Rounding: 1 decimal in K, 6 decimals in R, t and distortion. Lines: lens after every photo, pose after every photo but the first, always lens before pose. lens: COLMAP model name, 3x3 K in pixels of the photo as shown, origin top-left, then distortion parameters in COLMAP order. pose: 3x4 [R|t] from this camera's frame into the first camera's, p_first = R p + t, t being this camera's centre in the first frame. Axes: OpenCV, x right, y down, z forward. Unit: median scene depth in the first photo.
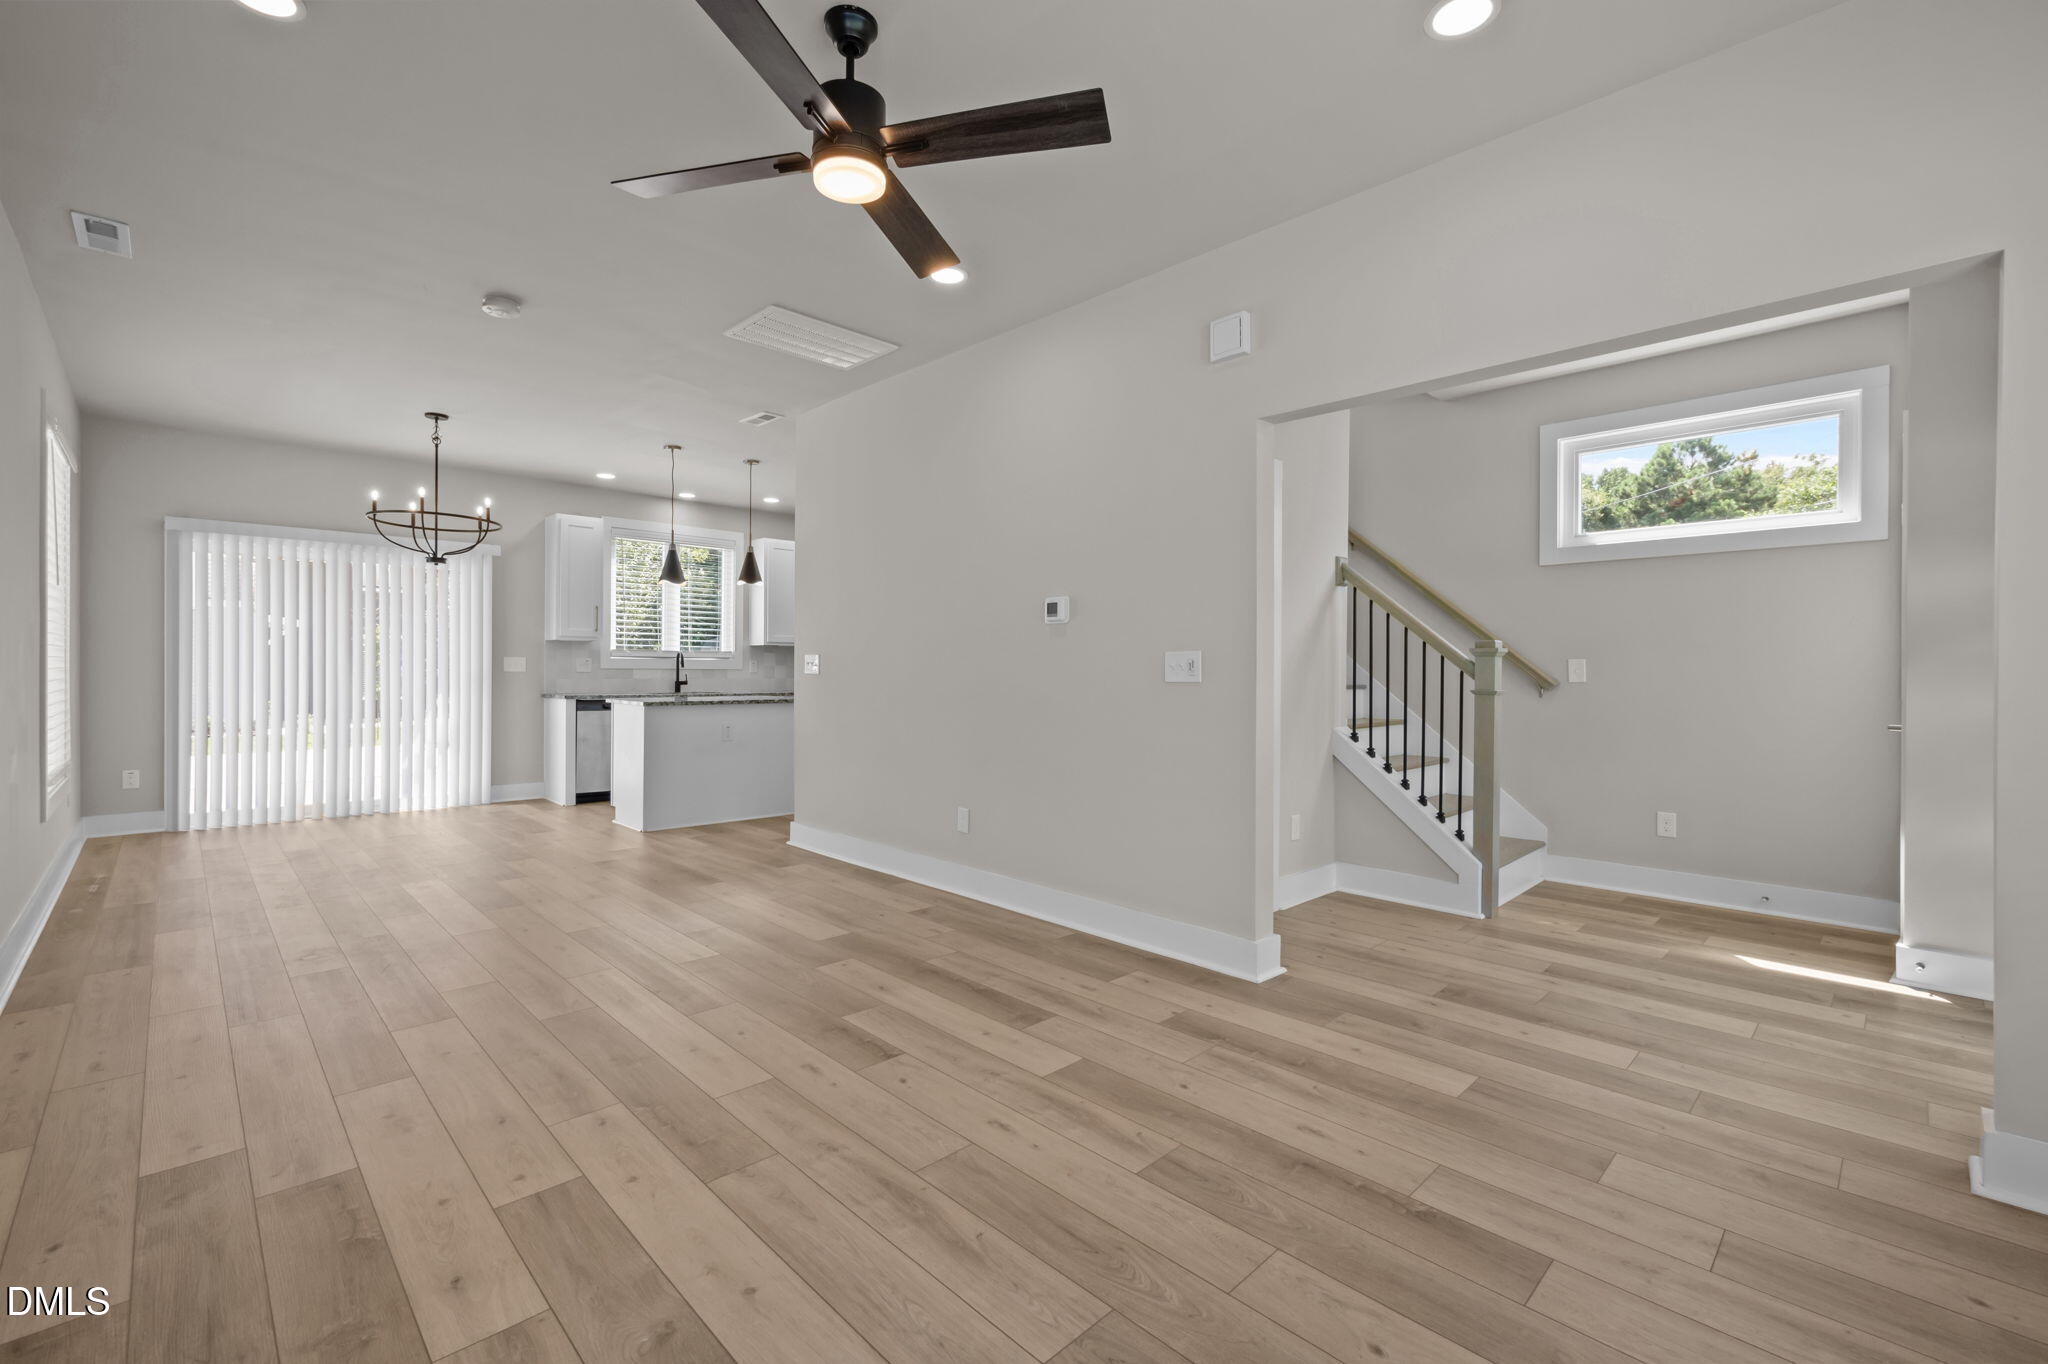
lens RADIAL K [[920.5, 0, 1075.1], [0, 920.5, 677.2], [0, 0, 1]] dist [0.000767, 0.000384]
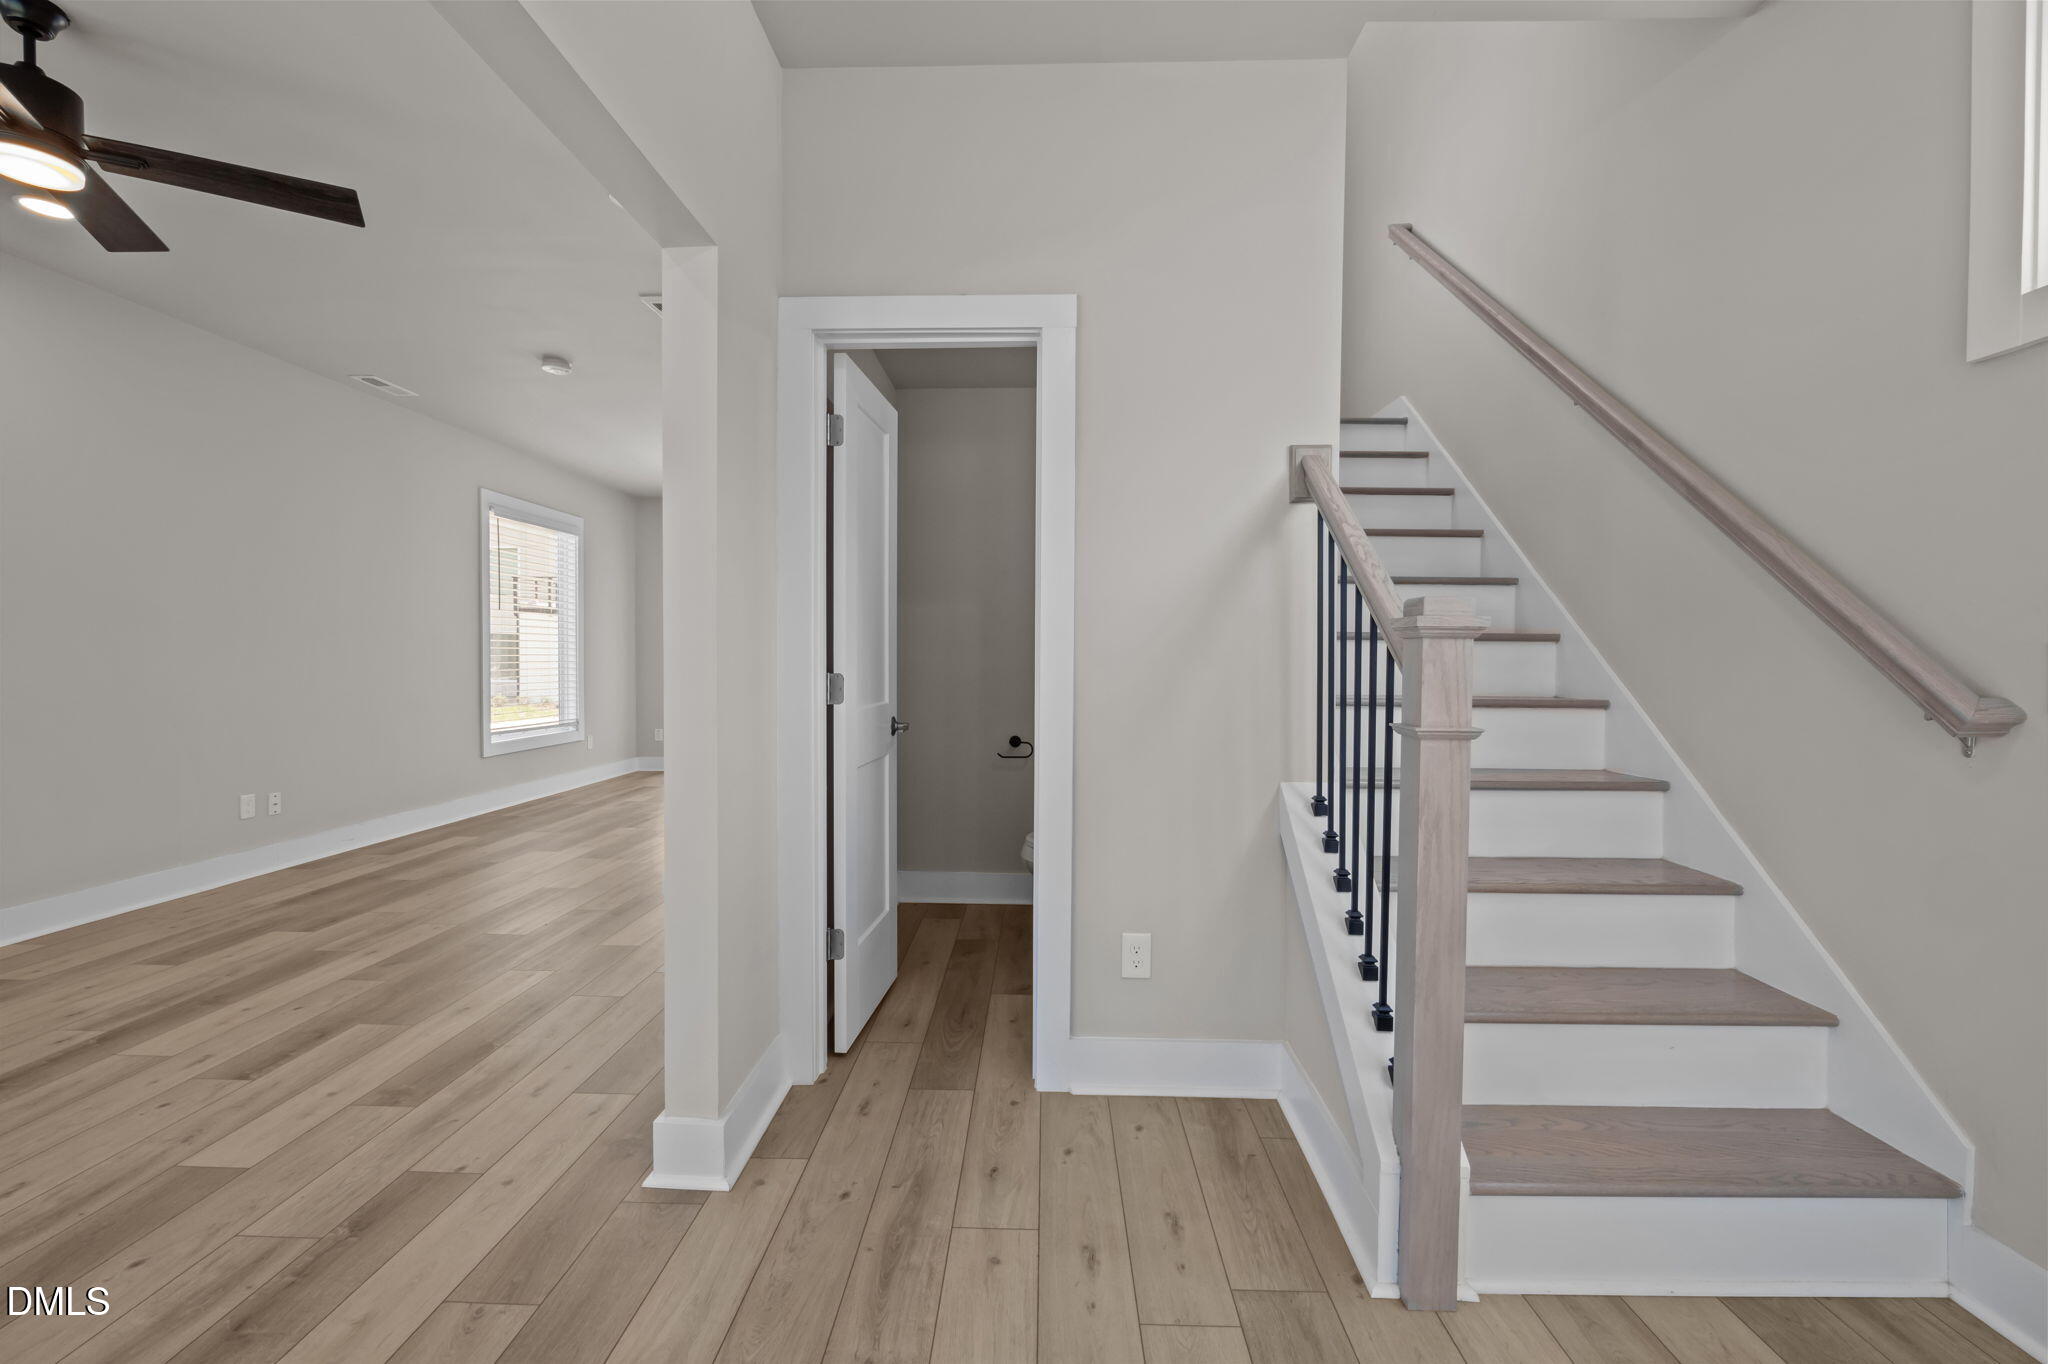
lens RADIAL K [[904.5, 0, 1014.3], [0, 904.5, 672.9], [0, 0, 1]] dist [-0.002989, -0.000257]
pose [[0.659317, 0.009721, -0.751802, 0.663601], [-0.012561, 0.999919, 0.001913, -0.004839], [0.751760, 0.008182, 0.659386, 0.657079]]
